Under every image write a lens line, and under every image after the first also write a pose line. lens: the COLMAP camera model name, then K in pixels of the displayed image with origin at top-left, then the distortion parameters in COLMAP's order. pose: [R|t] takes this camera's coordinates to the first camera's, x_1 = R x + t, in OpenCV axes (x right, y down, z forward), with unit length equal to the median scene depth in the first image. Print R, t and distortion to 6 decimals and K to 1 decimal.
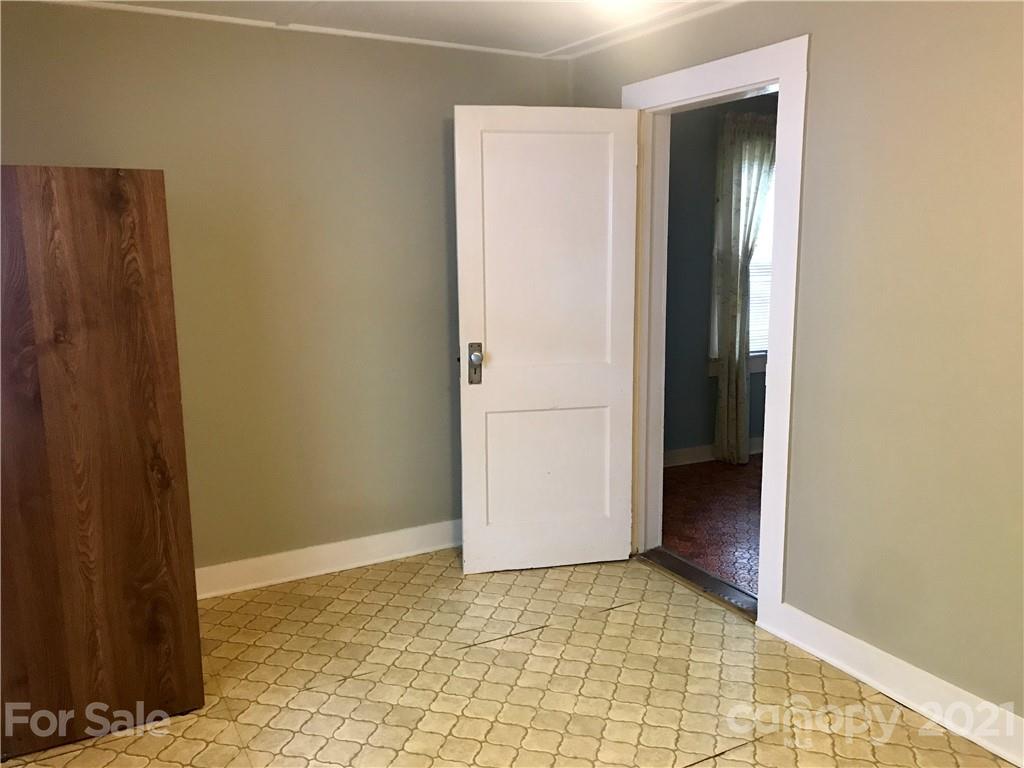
lens RADIAL K [[840.8, 0, 512.0], [0, 840.8, 384.0], [0, 0, 1]] dist [0.022439, -0.054519]
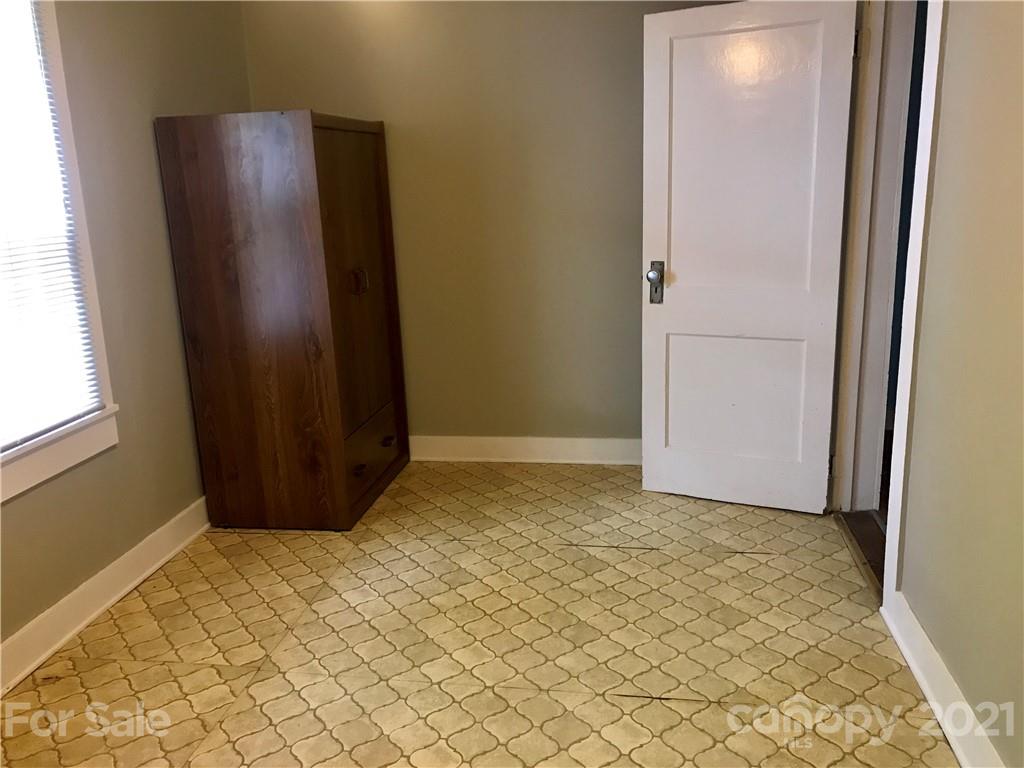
lens RADIAL K [[854.2, 0, 510.9], [0, 854.2, 379.3], [0, 0, 1]] dist [0.114755, -0.193911]
pose [[0.779655, 0.129123, -0.612752, 0.460938], [-0.075376, 0.990747, 0.112869, -0.012555], [0.621656, -0.041812, 0.782174, 0.094883]]
